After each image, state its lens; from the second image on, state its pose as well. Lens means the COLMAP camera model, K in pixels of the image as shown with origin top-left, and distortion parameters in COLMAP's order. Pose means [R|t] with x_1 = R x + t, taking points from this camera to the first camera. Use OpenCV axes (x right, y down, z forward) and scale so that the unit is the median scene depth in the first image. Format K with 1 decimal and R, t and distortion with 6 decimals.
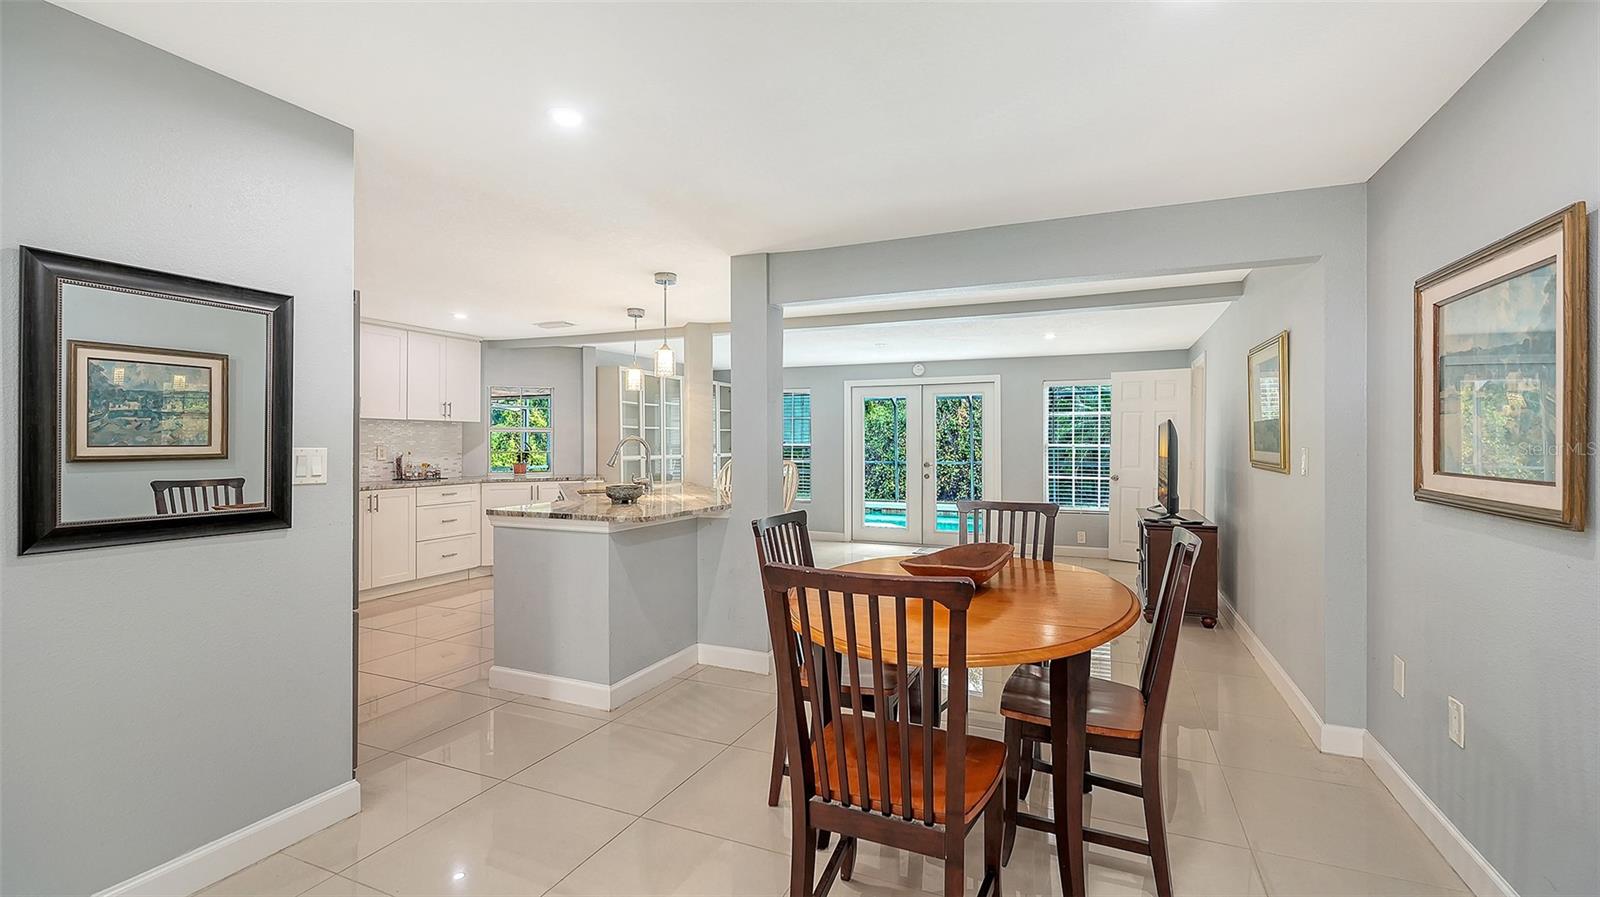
lens RADIAL K [[693.5, 0, 799.7], [0, 693.5, 438.9], [0, 0, 1]] dist [-0.007483, -0.000298]
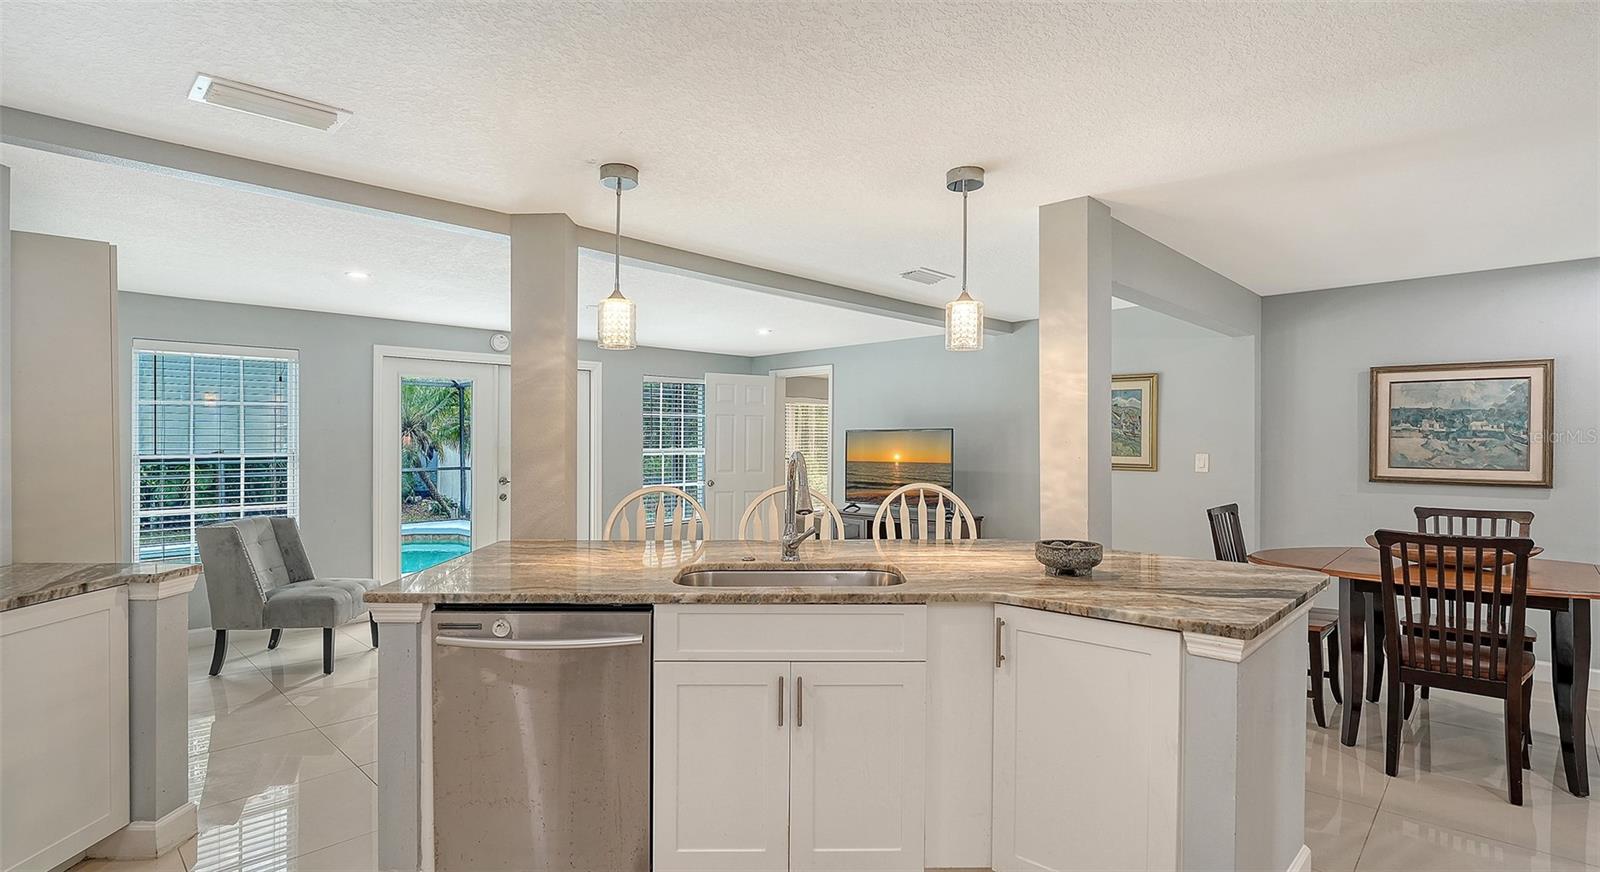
lens RADIAL K [[748.5, 0, 803.4], [0, 748.5, 438.9], [0, 0, 1]] dist [-0.009894, -0.001758]
pose [[0.345398, -0.002230, 0.938454, -0.532095], [-0.003810, 0.999986, 0.003779, -0.011083], [-0.938449, -0.004881, 0.345385, 0.593134]]
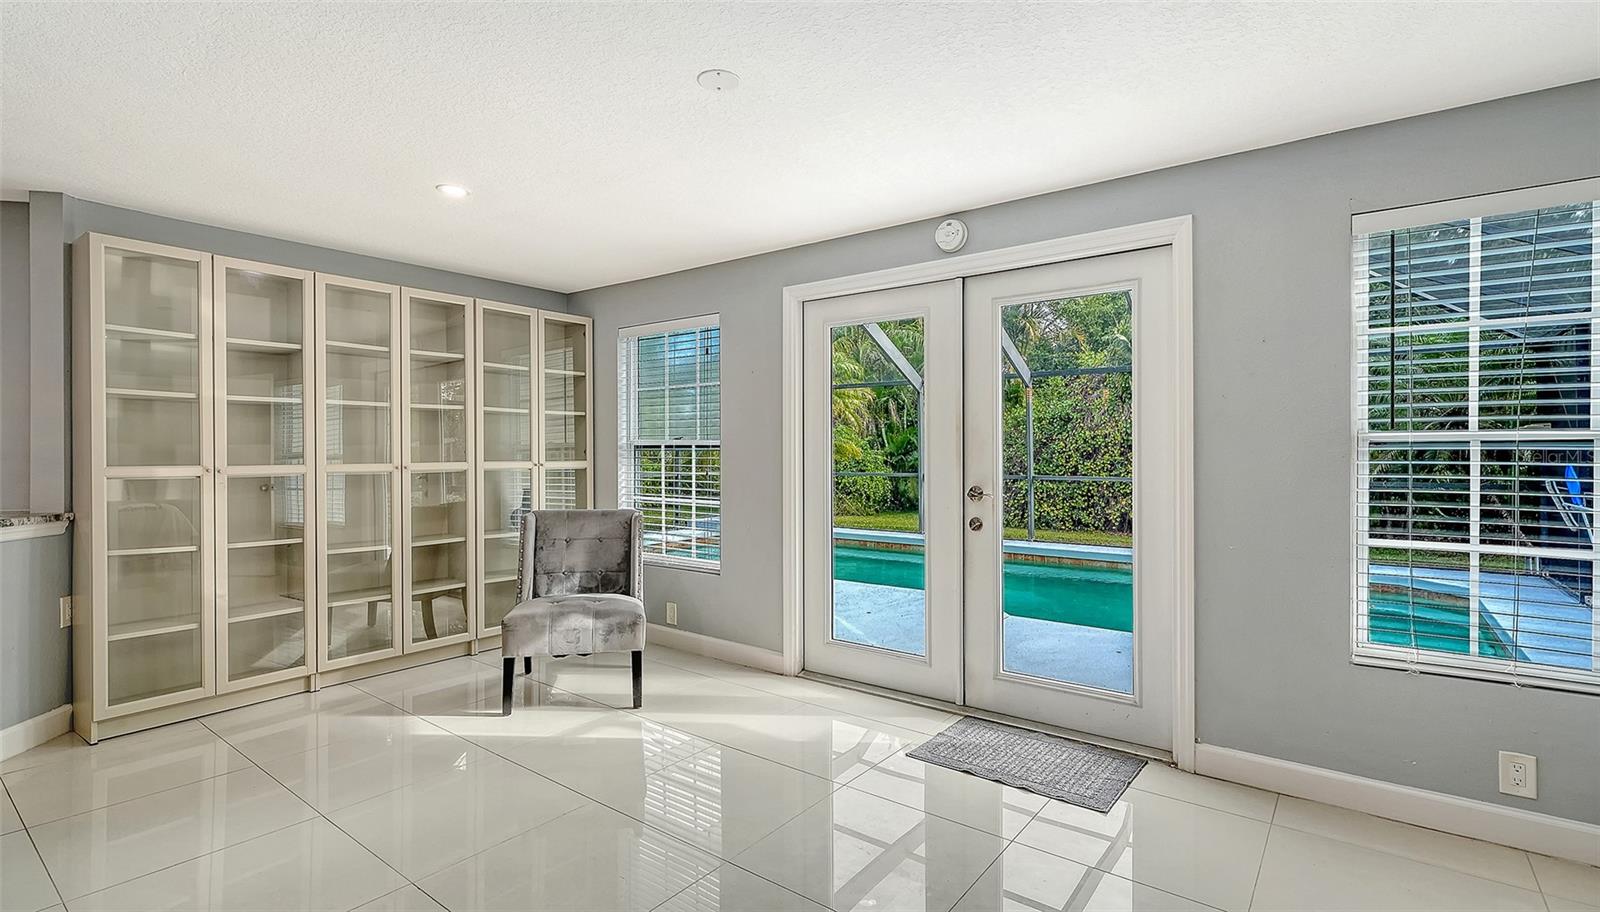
lens RADIAL K [[724.9, 0, 794.3], [0, 724.9, 452.0], [0, 0, 1]] dist [-0.009952, -0.000771]
pose [[0.968910, -0.002072, -0.247406, 0.238078], [0.003377, 0.999983, 0.004851, 0.016616], [0.247392, -0.005536, 0.968900, 0.774772]]
